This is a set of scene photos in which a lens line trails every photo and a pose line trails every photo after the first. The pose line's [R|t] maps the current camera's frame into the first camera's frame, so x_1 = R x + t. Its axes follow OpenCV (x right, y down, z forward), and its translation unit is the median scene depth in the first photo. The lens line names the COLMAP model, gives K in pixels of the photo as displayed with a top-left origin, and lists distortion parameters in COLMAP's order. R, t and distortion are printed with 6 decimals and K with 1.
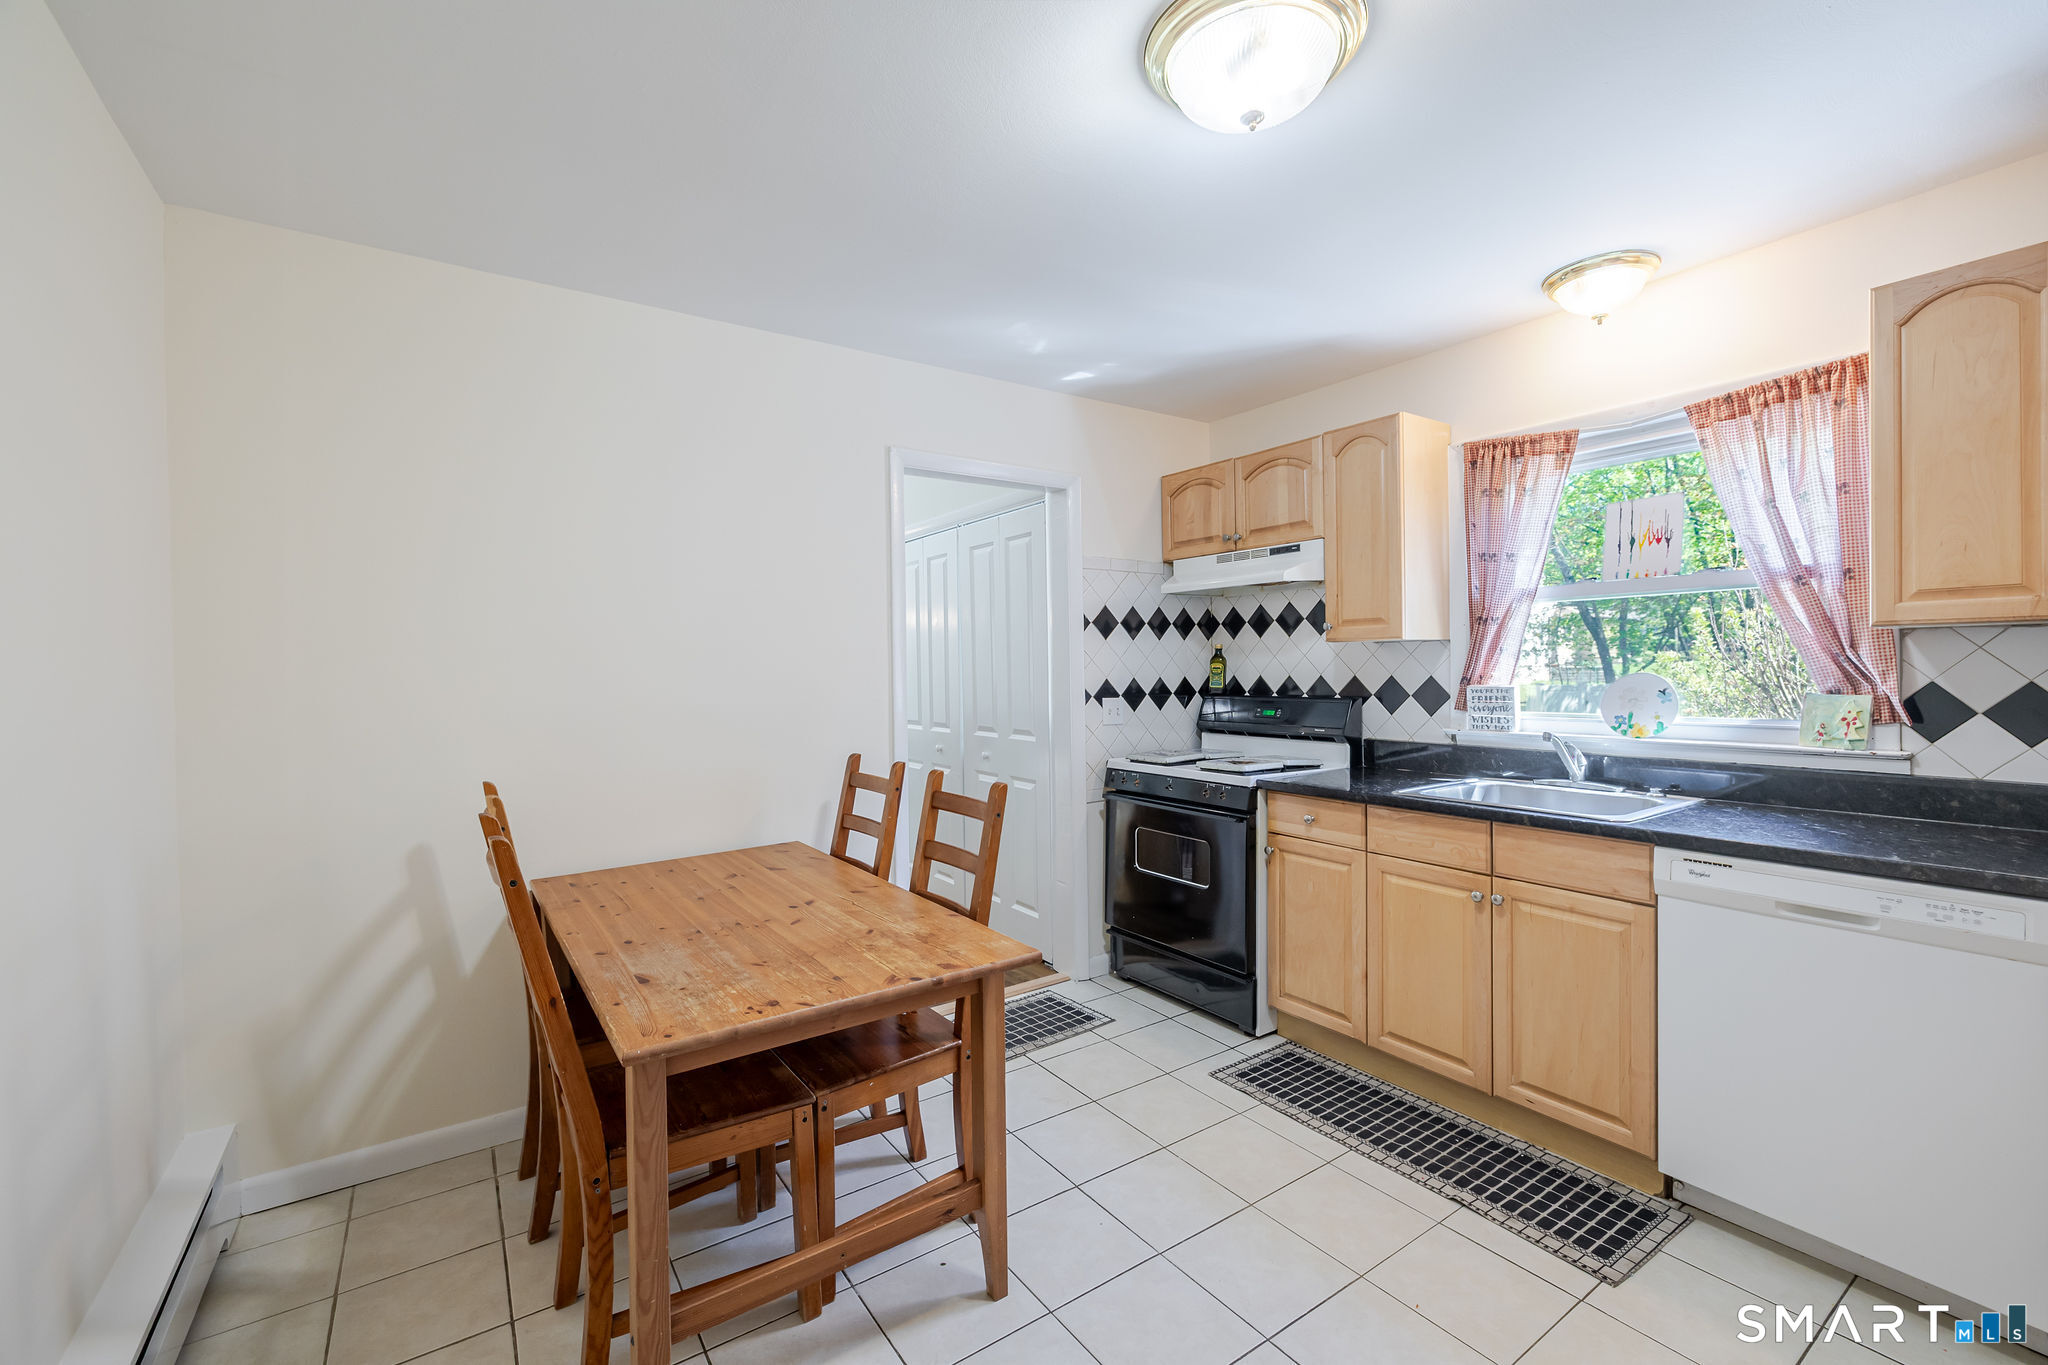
lens RADIAL K [[861.5, 0, 1006.9], [0, 861.5, 672.7], [0, 0, 1]] dist [0.001191, 0.000401]
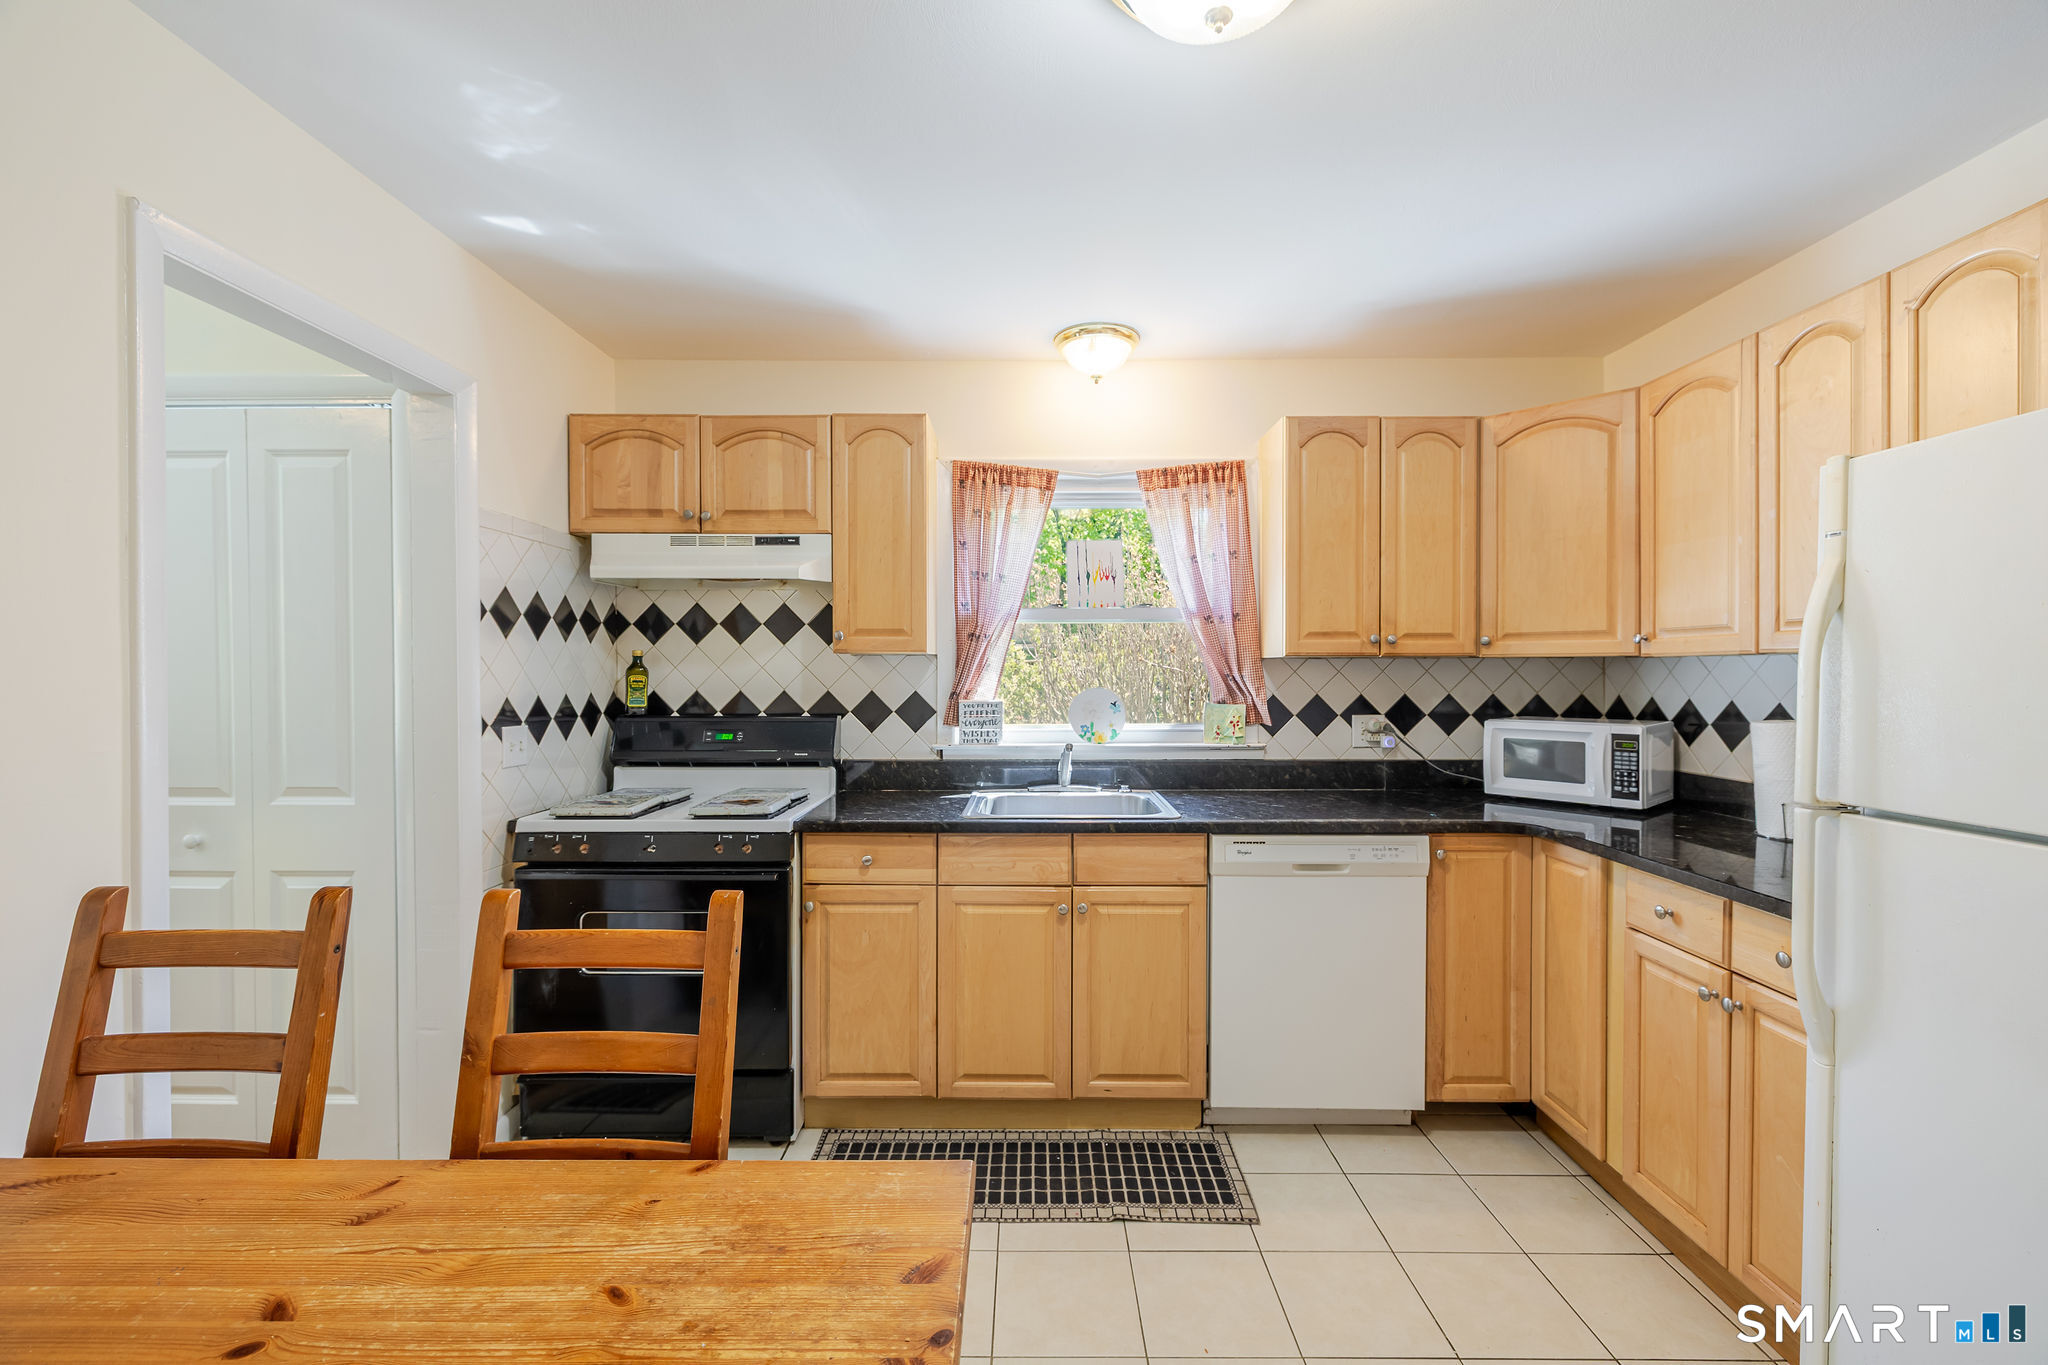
lens RADIAL K [[861.5, 0, 1032.3], [0, 861.5, 675.5], [0, 0, 1]] dist [0.001191, 0.000401]
pose [[0.557578, 0.007800, 0.830088, -0.281601], [-0.001246, 0.999963, -0.008559, -0.006734], [-0.830123, 0.003737, 0.557567, 0.401531]]
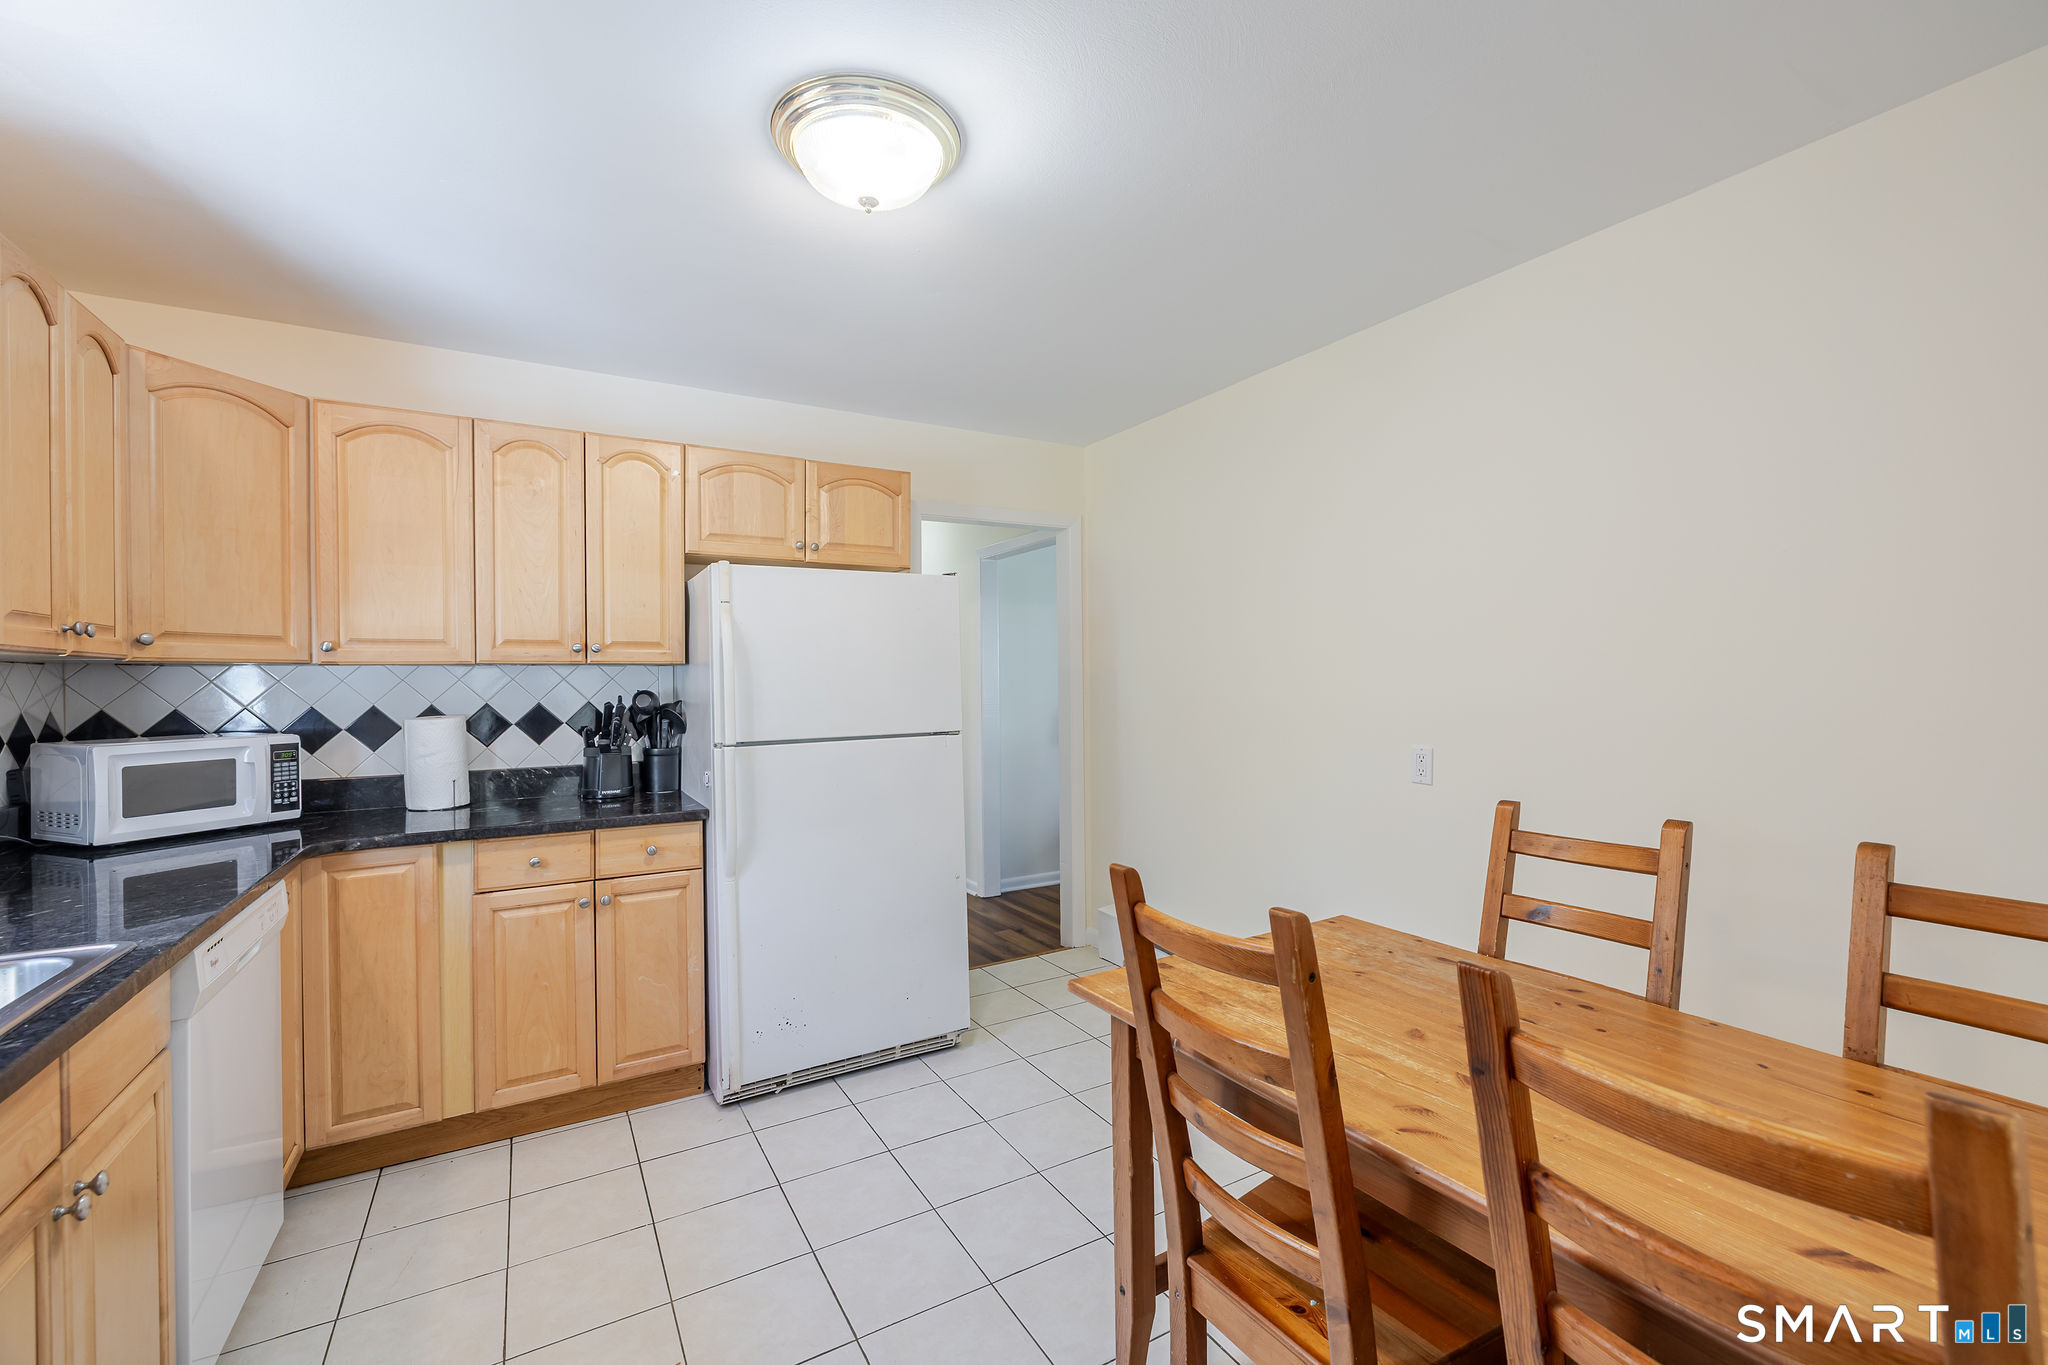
lens RADIAL K [[861.5, 0, 1017.1], [0, 861.5, 682.1], [0, 0, 1]] dist [0.001191, 0.000401]
pose [[-0.997875, 0.025476, 0.059973, 0.019136], [0.025877, 0.999648, 0.005917, -0.002627], [-0.059801, 0.007456, -0.998182, 1.231104]]
